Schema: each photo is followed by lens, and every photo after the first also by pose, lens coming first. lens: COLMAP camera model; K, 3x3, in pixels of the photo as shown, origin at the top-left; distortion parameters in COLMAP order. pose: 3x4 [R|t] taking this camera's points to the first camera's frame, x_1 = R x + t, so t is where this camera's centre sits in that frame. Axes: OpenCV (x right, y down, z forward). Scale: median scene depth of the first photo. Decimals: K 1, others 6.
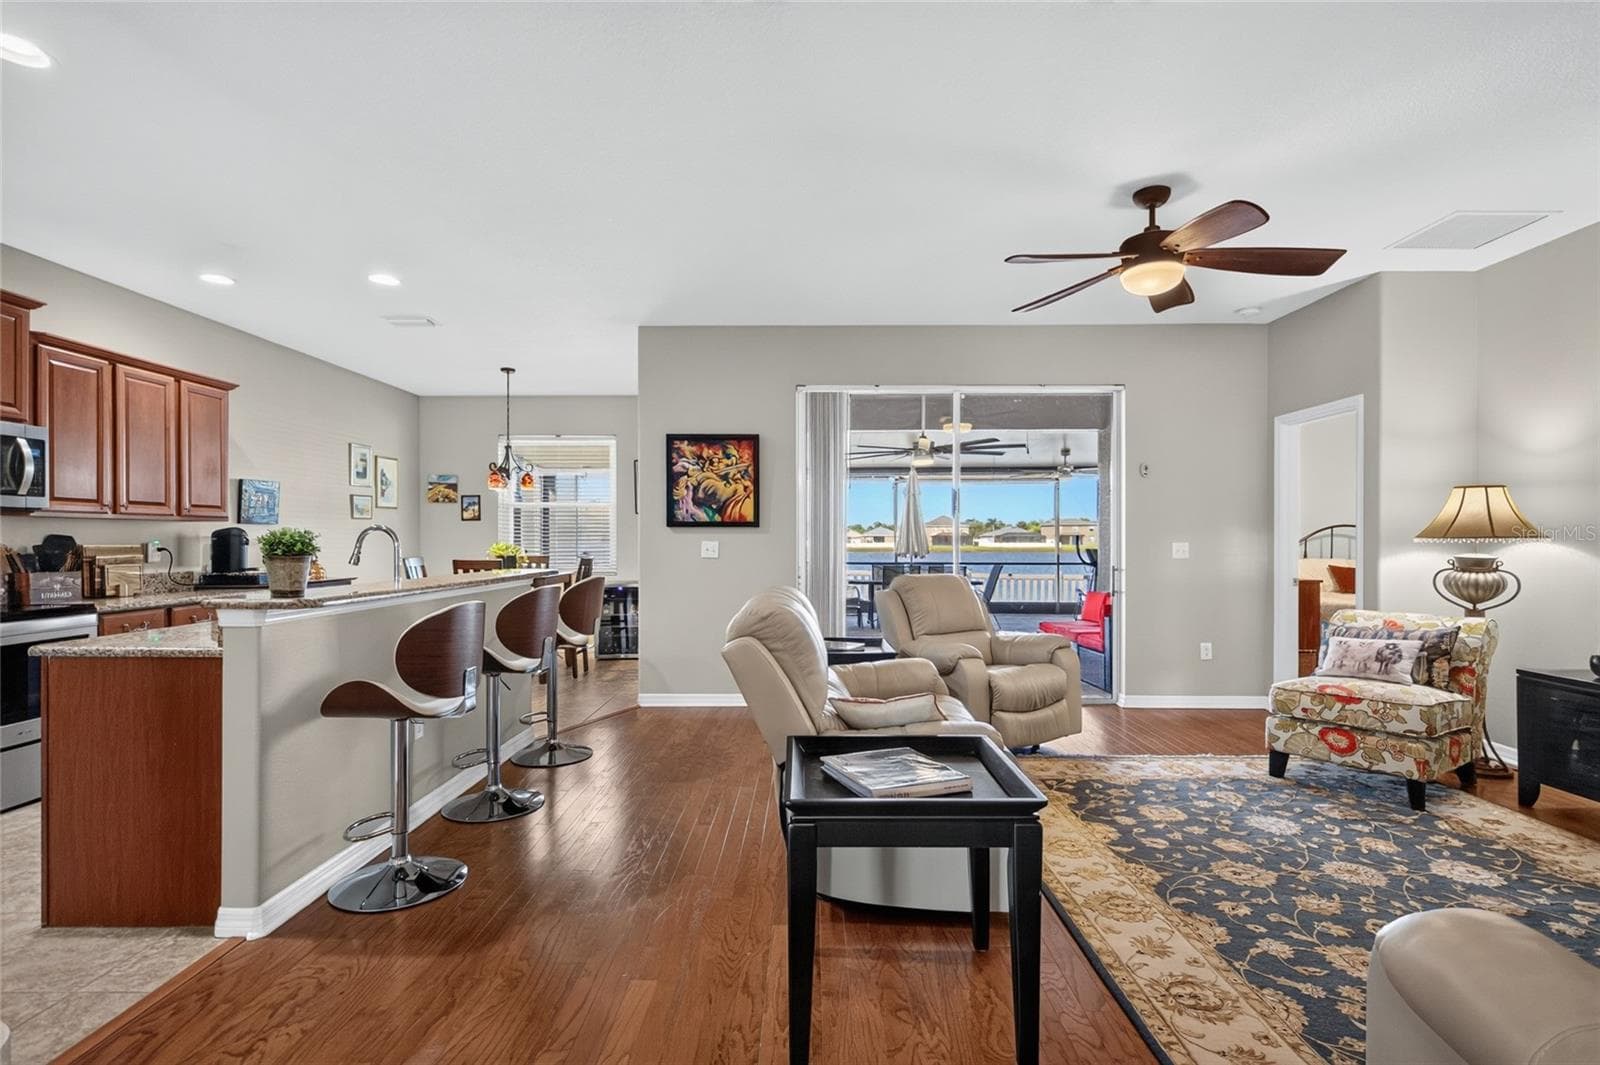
lens RADIAL K [[791.2, 0, 810.2], [0, 791.2, 538.2], [0, 0, 1]] dist [0.015338, -0.007717]
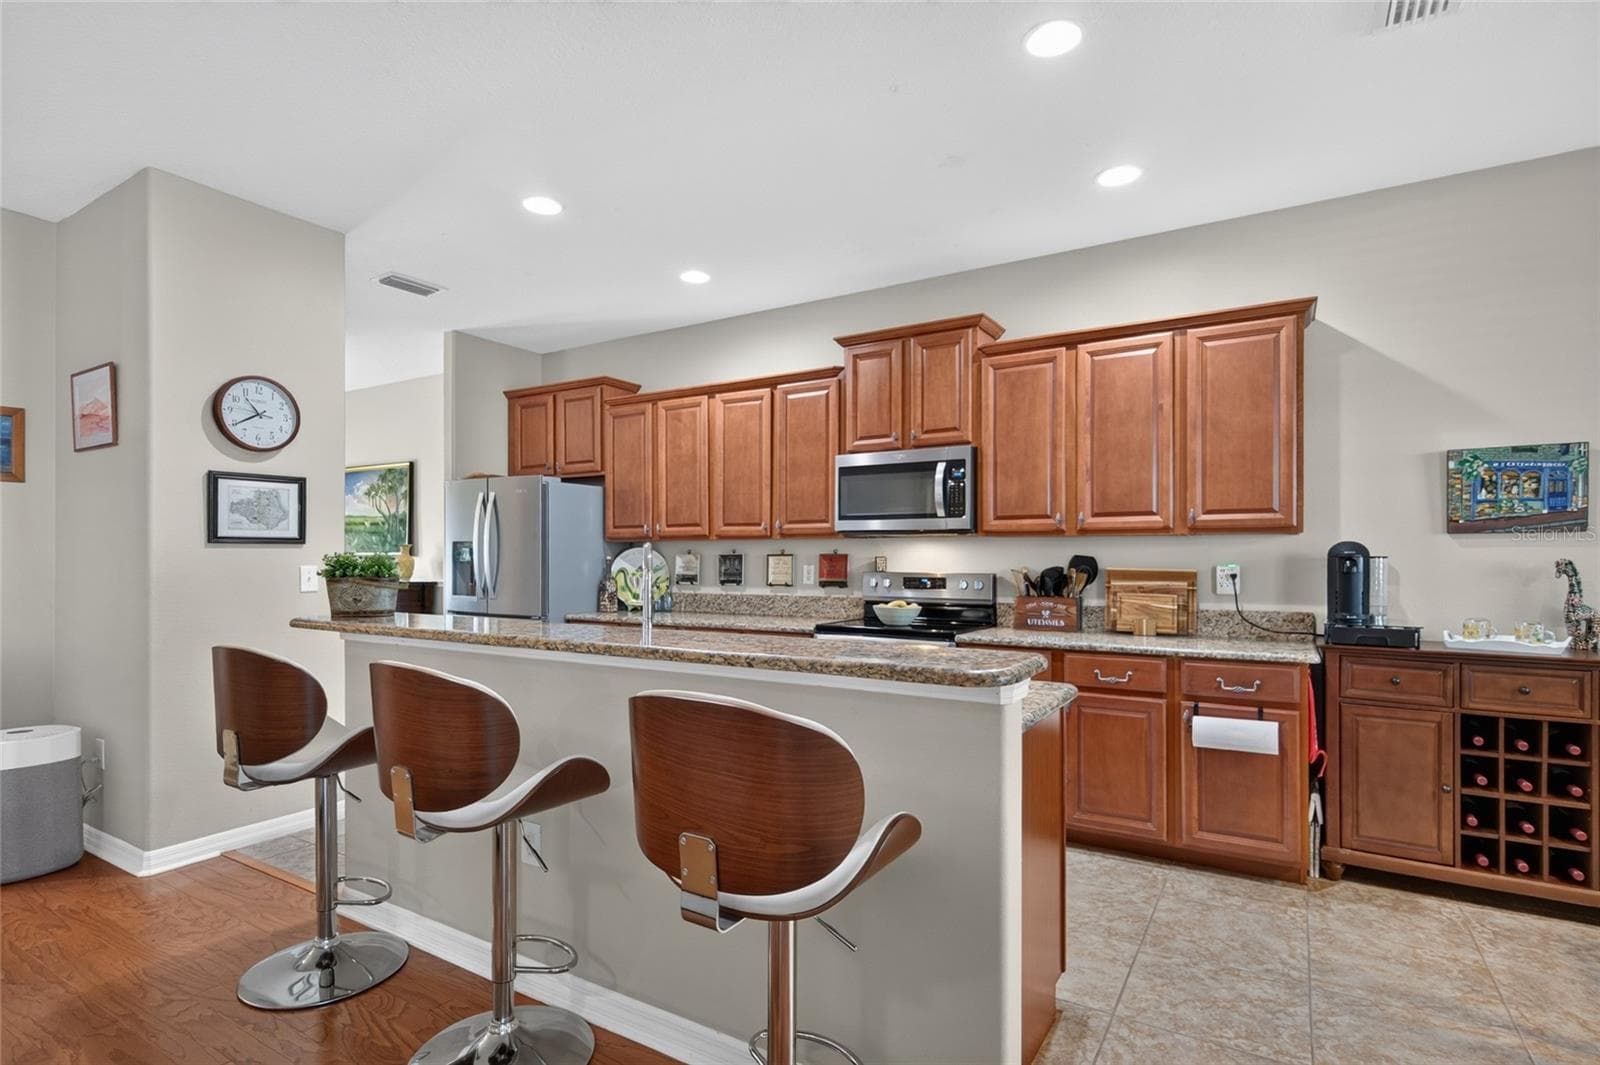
lens RADIAL K [[739.6, 0, 846.1], [0, 739.6, 555.0], [0, 0, 1]] dist [-0.003309, -0.000272]
pose [[-0.491647, -0.001098, -0.870794, -0.075337], [0.001554, 0.999997, -0.002138, -0.002815], [0.870793, -0.002404, -0.491644, 0.914055]]
